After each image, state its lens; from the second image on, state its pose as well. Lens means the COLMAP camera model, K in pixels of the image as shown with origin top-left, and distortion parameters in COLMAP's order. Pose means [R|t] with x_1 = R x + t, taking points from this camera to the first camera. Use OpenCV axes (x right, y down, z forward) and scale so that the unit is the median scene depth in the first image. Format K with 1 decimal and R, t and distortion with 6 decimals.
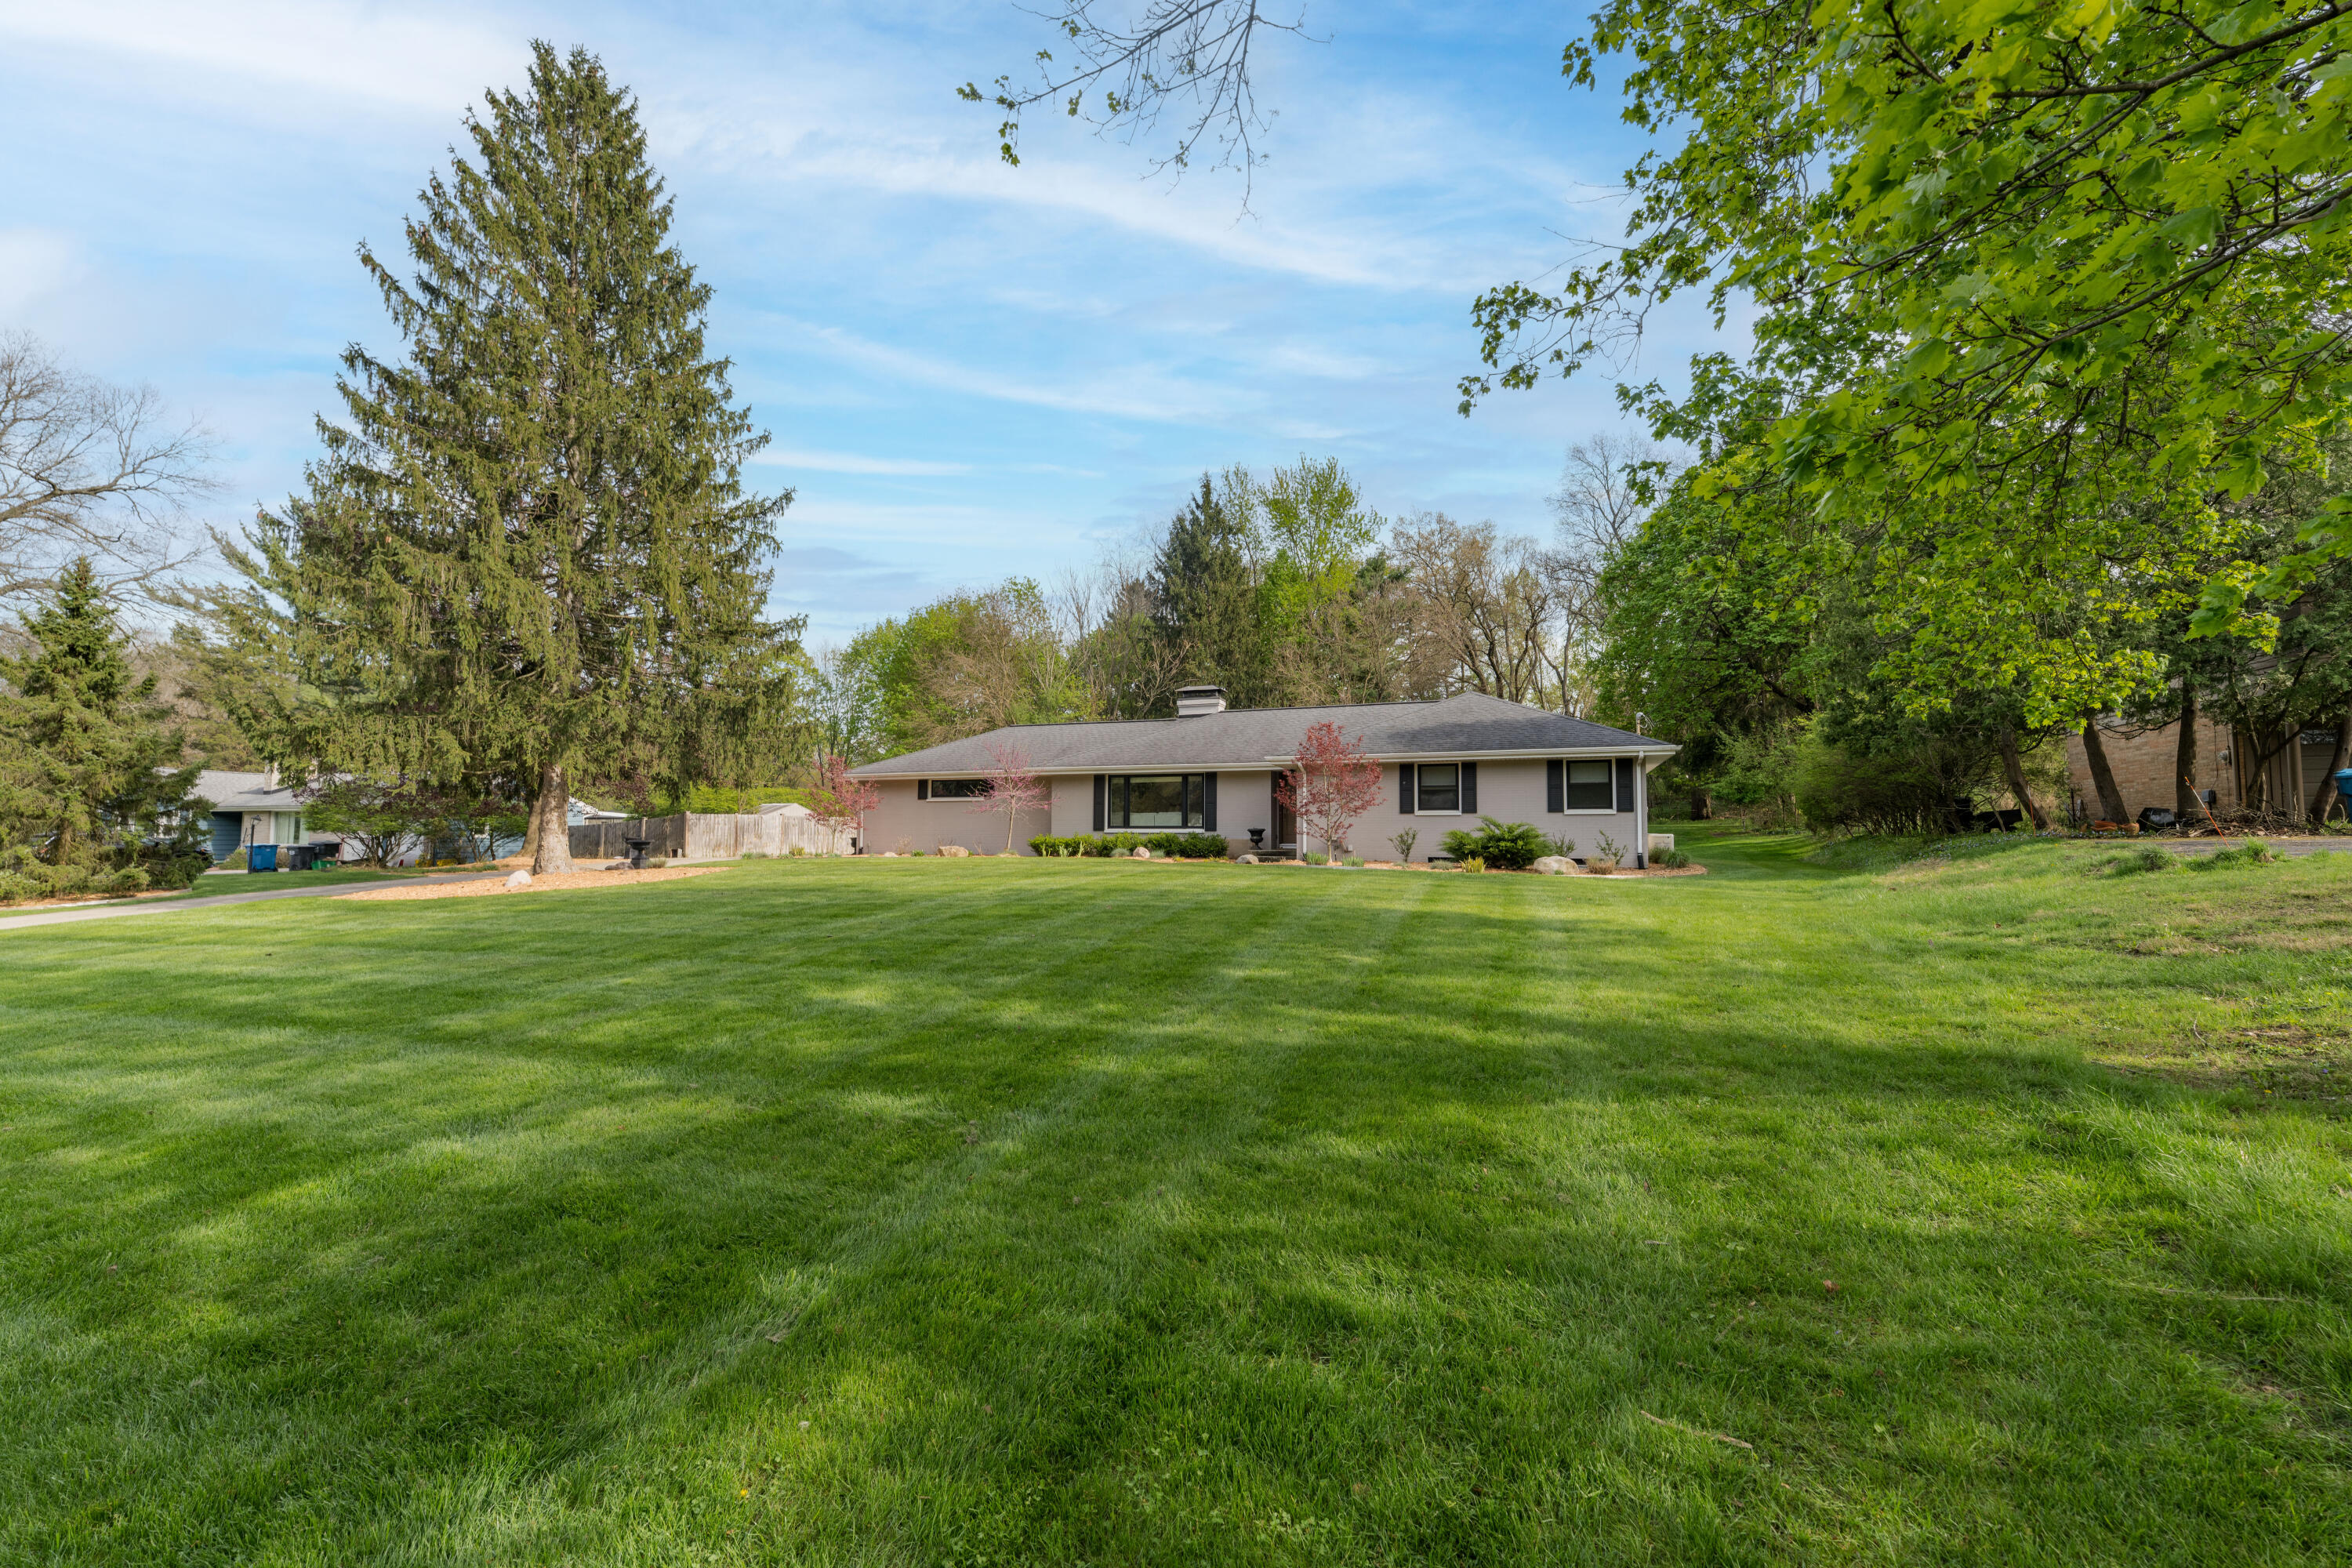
lens RADIAL K [[952.3, 0, 1176.0], [0, 952.3, 784.0], [0, 0, 1]] dist [-0.001007, -0.000317]
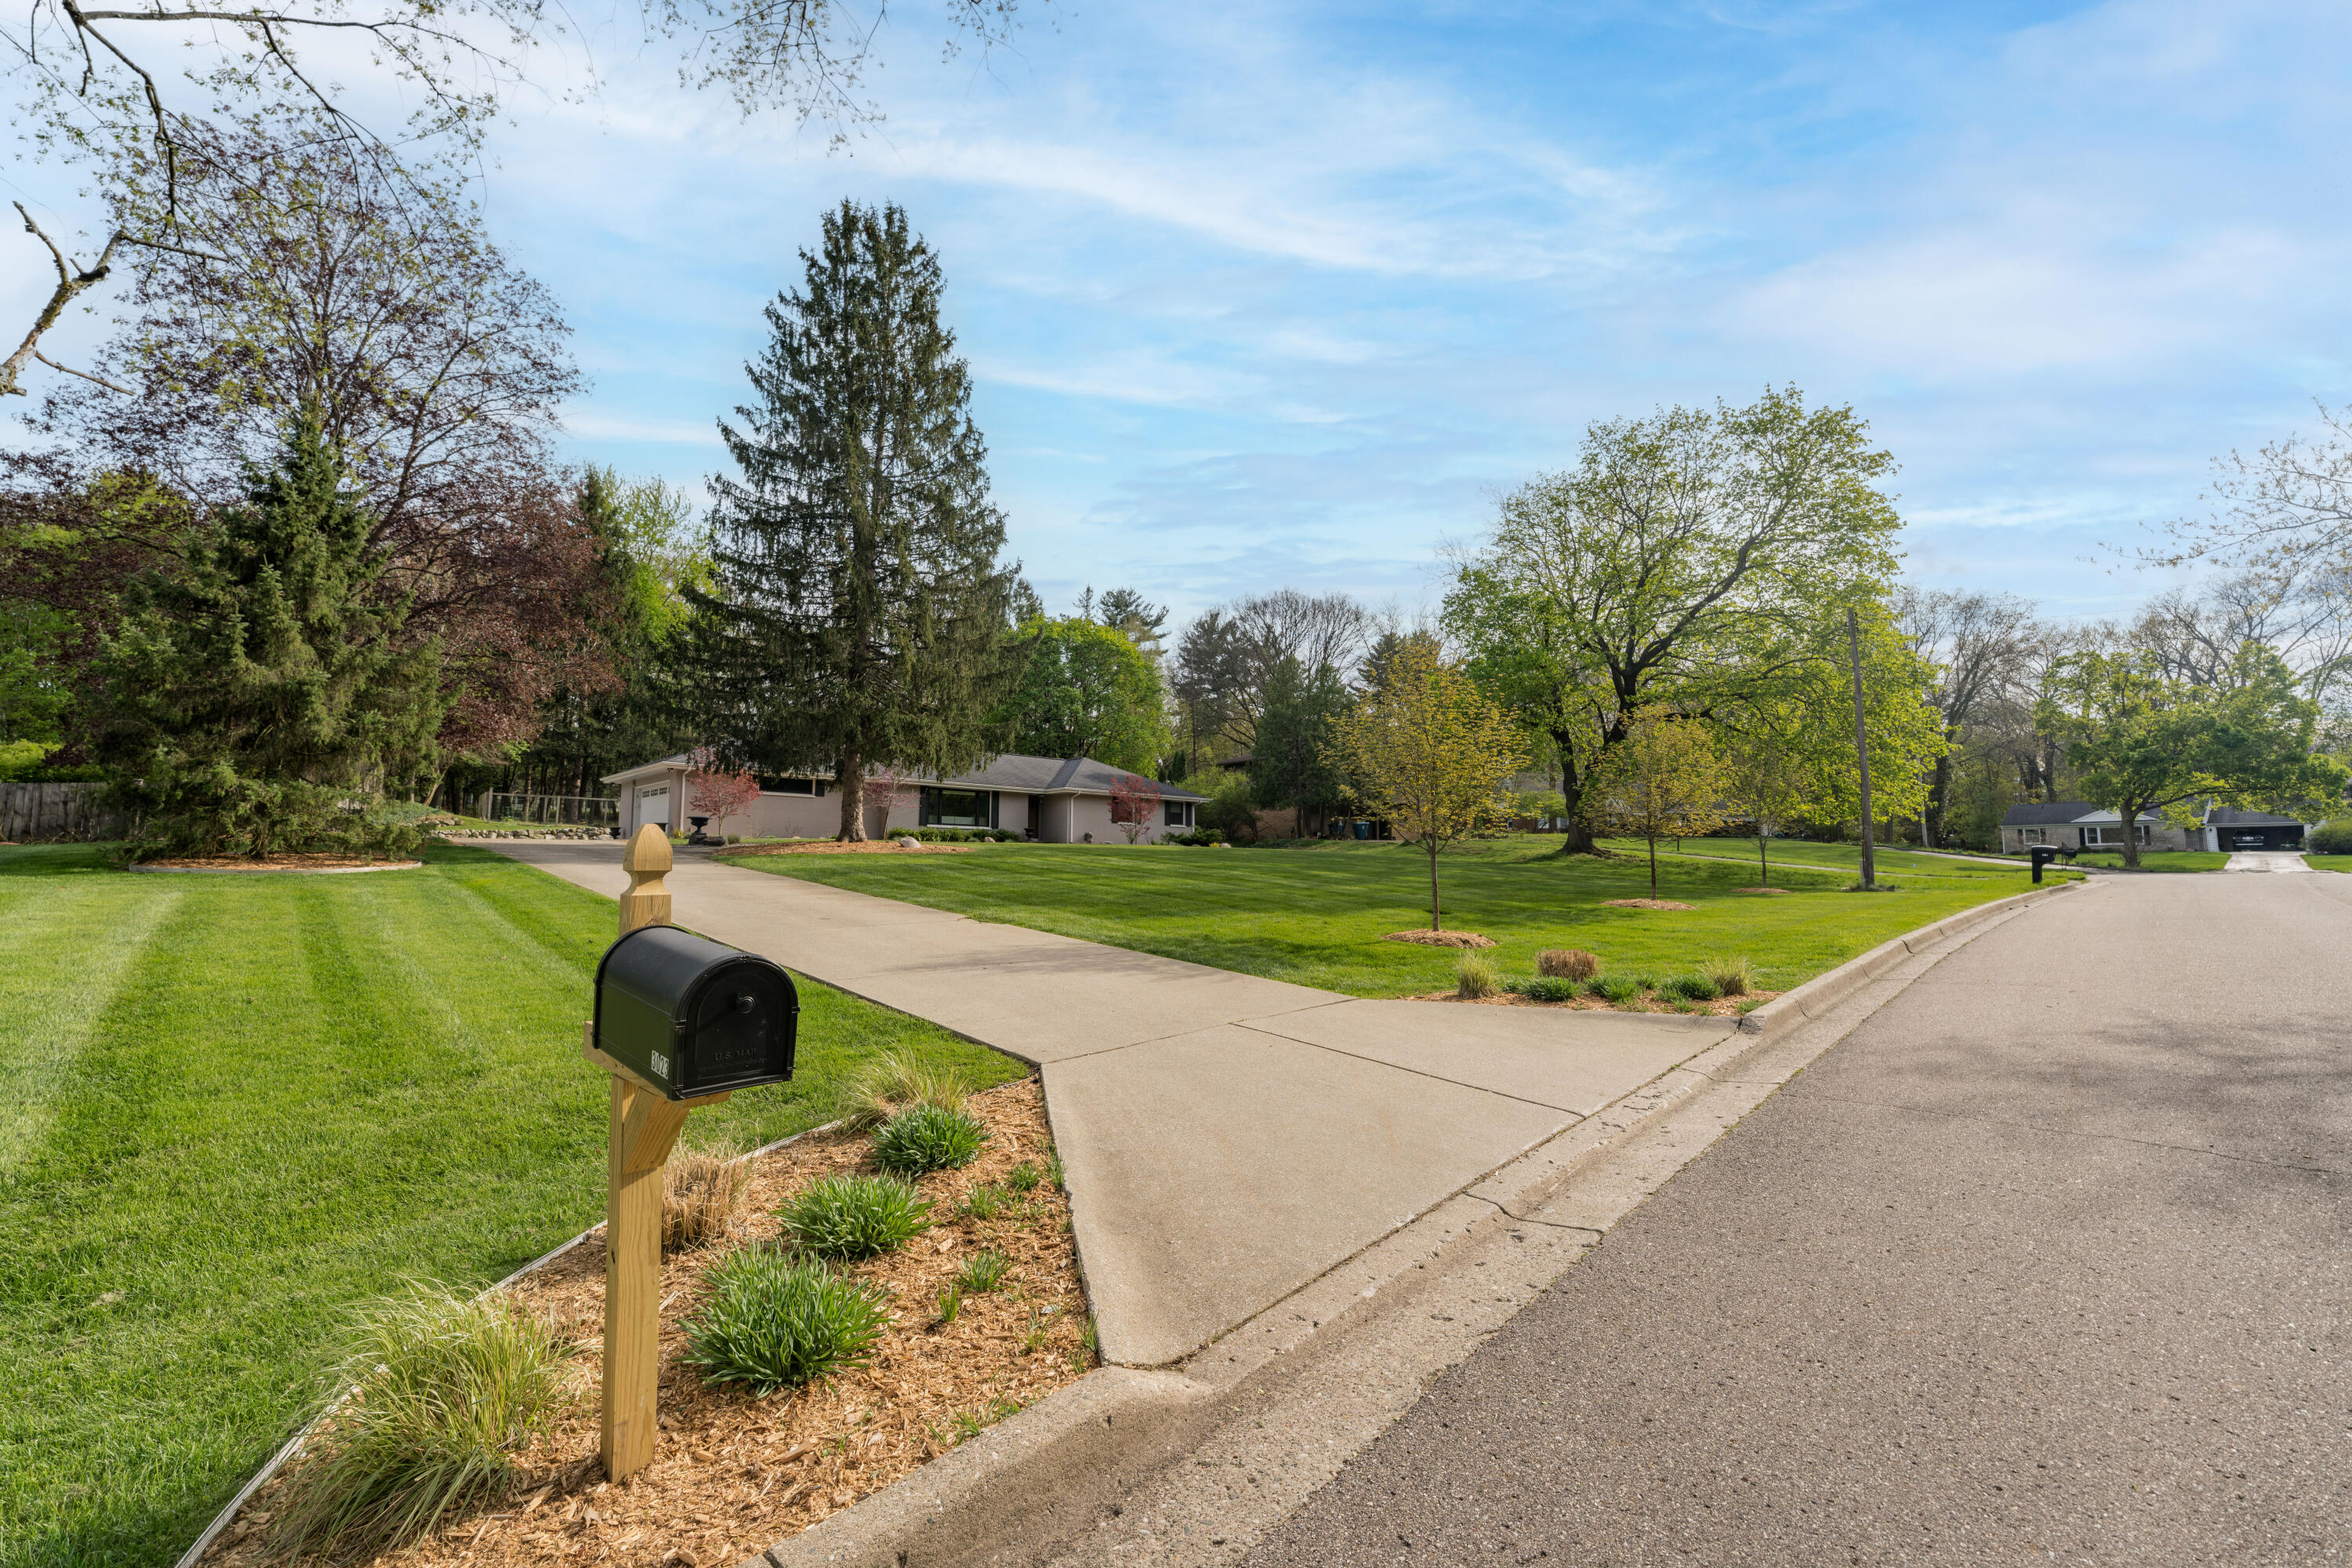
lens RADIAL K [[952.3, 0, 1176.0], [0, 952.3, 784.0], [0, 0, 1]] dist [-0.001007, -0.000317]
pose [[0.431025, 0.080436, 0.898748, -0.982758], [-0.057698, 0.996438, -0.061508, 0.043741], [-0.900493, -0.025344, 0.434131, 0.039030]]
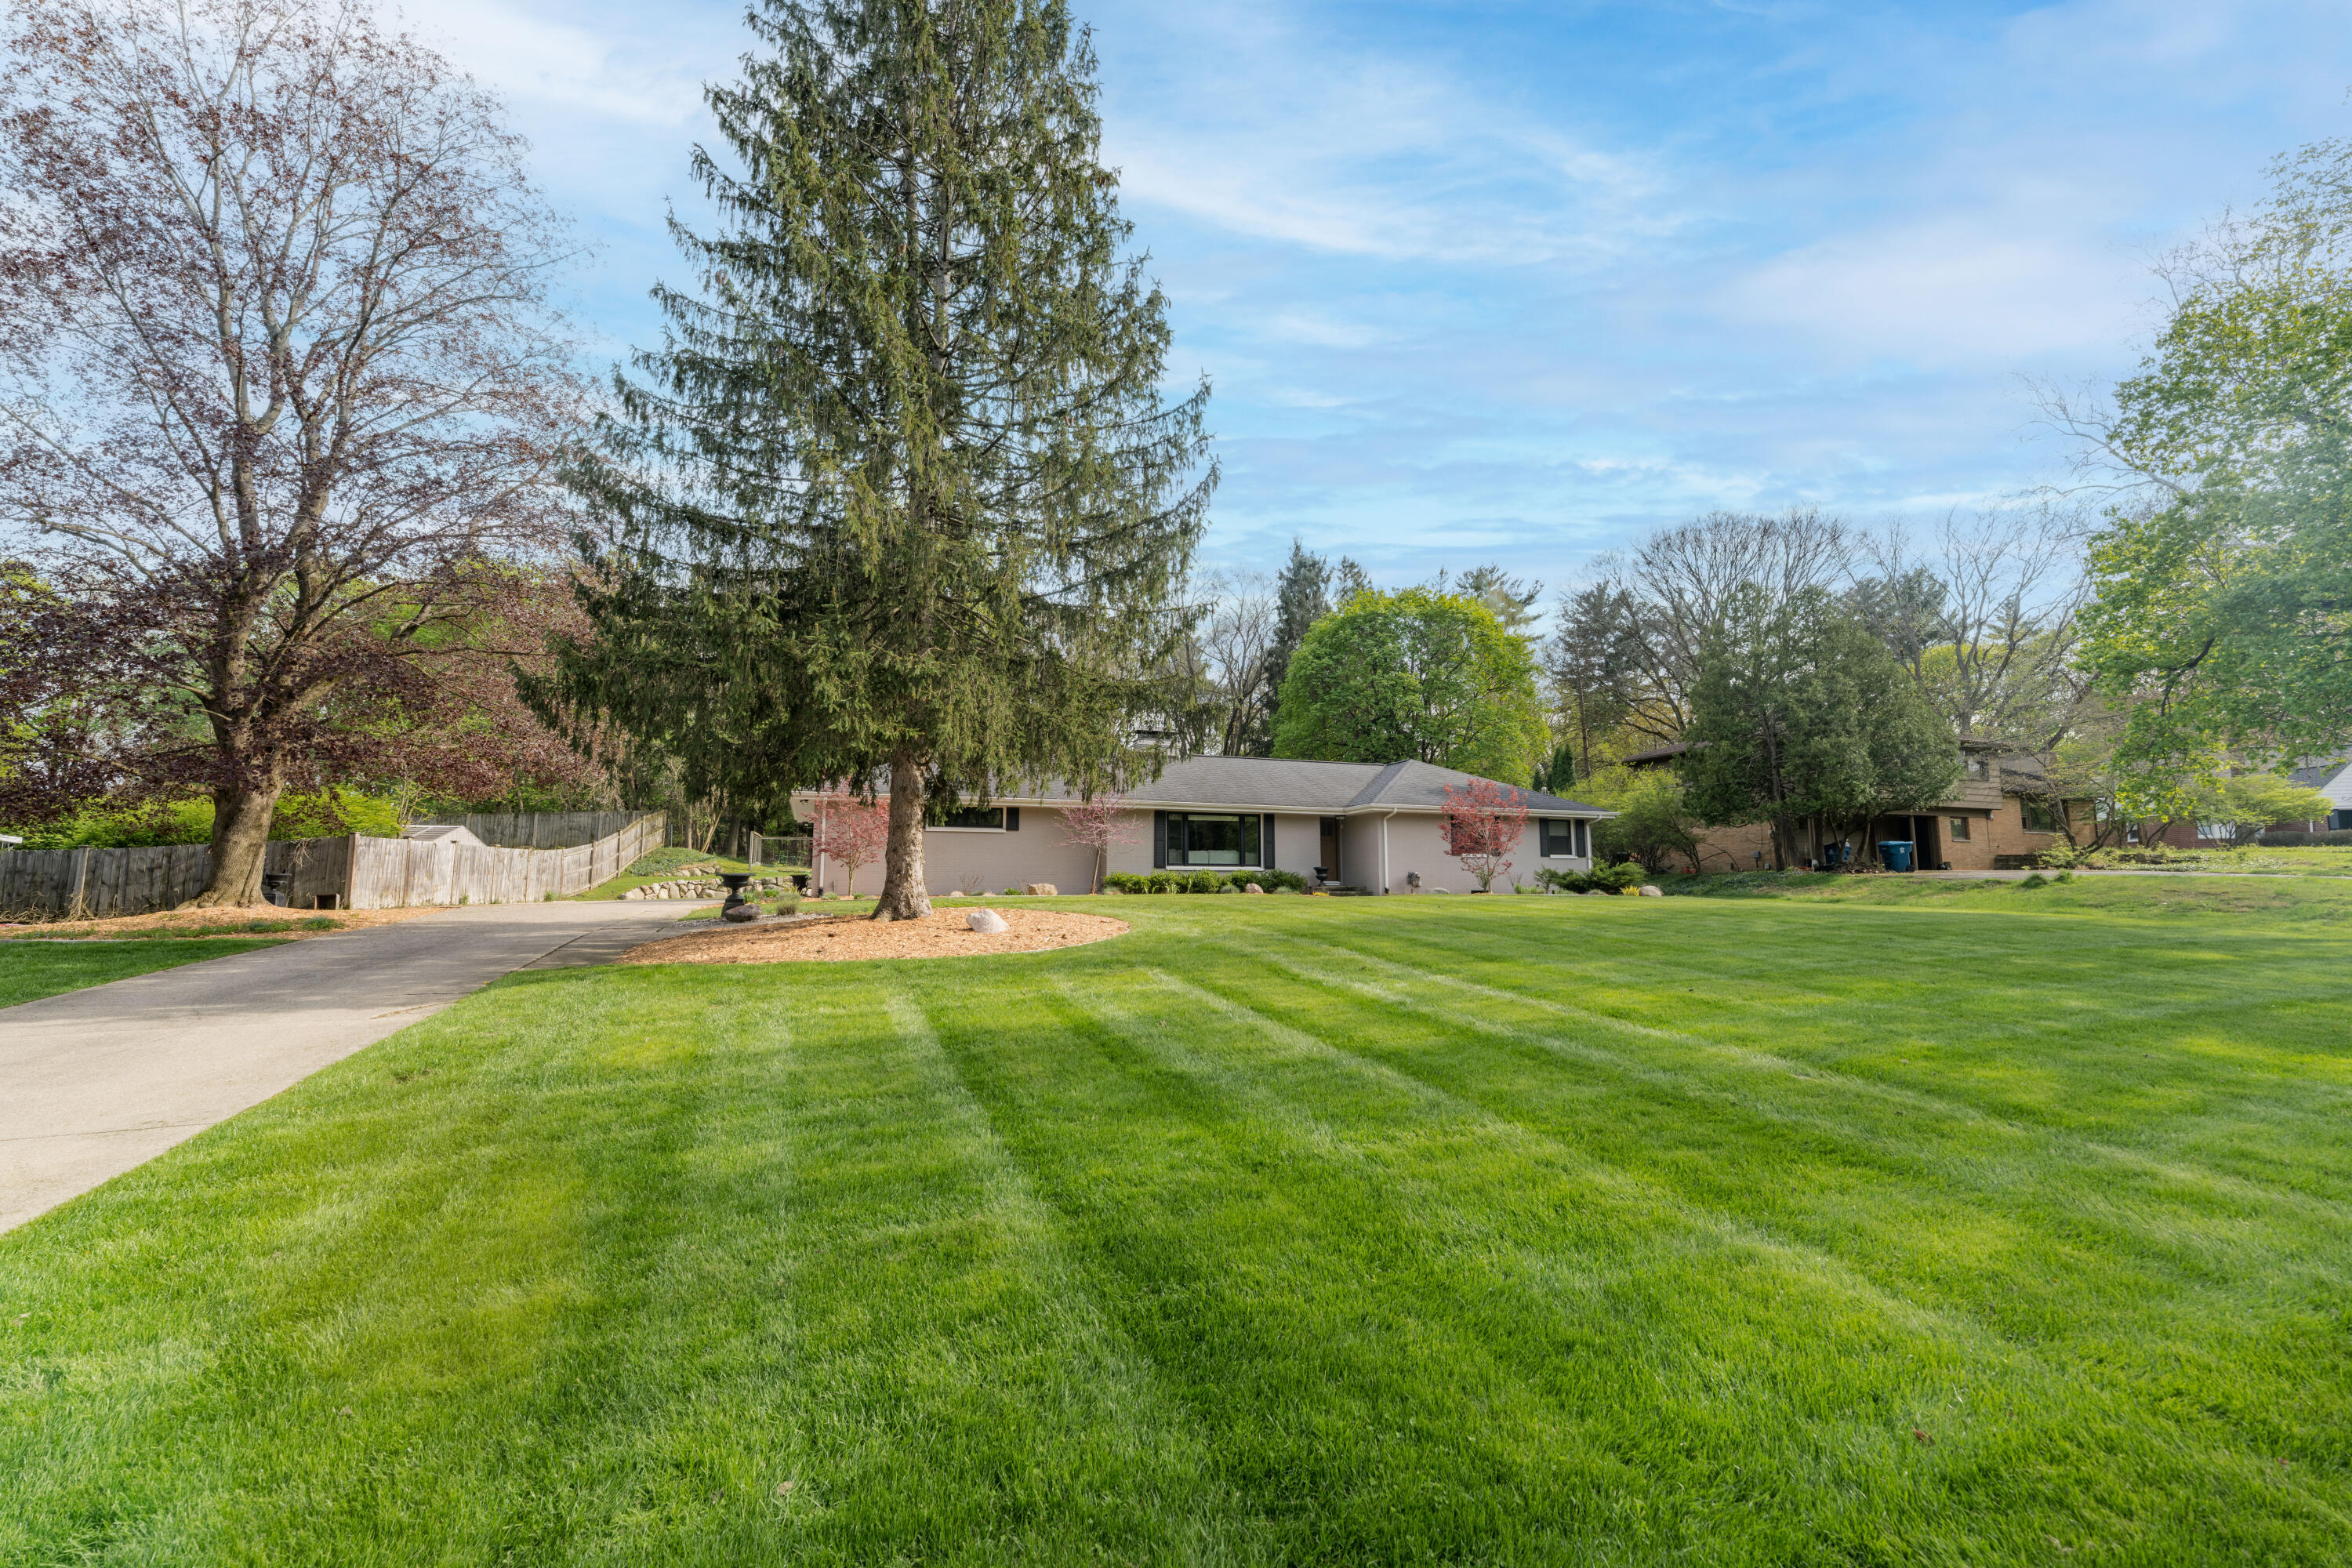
lens RADIAL K [[952.3, 0, 1176.0], [0, 952.3, 784.0], [0, 0, 1]] dist [-0.001007, -0.000317]
pose [[0.742561, 0.070176, 0.666092, -0.590945], [-0.034610, 0.997188, -0.066474, 0.022732], [-0.668884, 0.026308, 0.742901, 0.218944]]
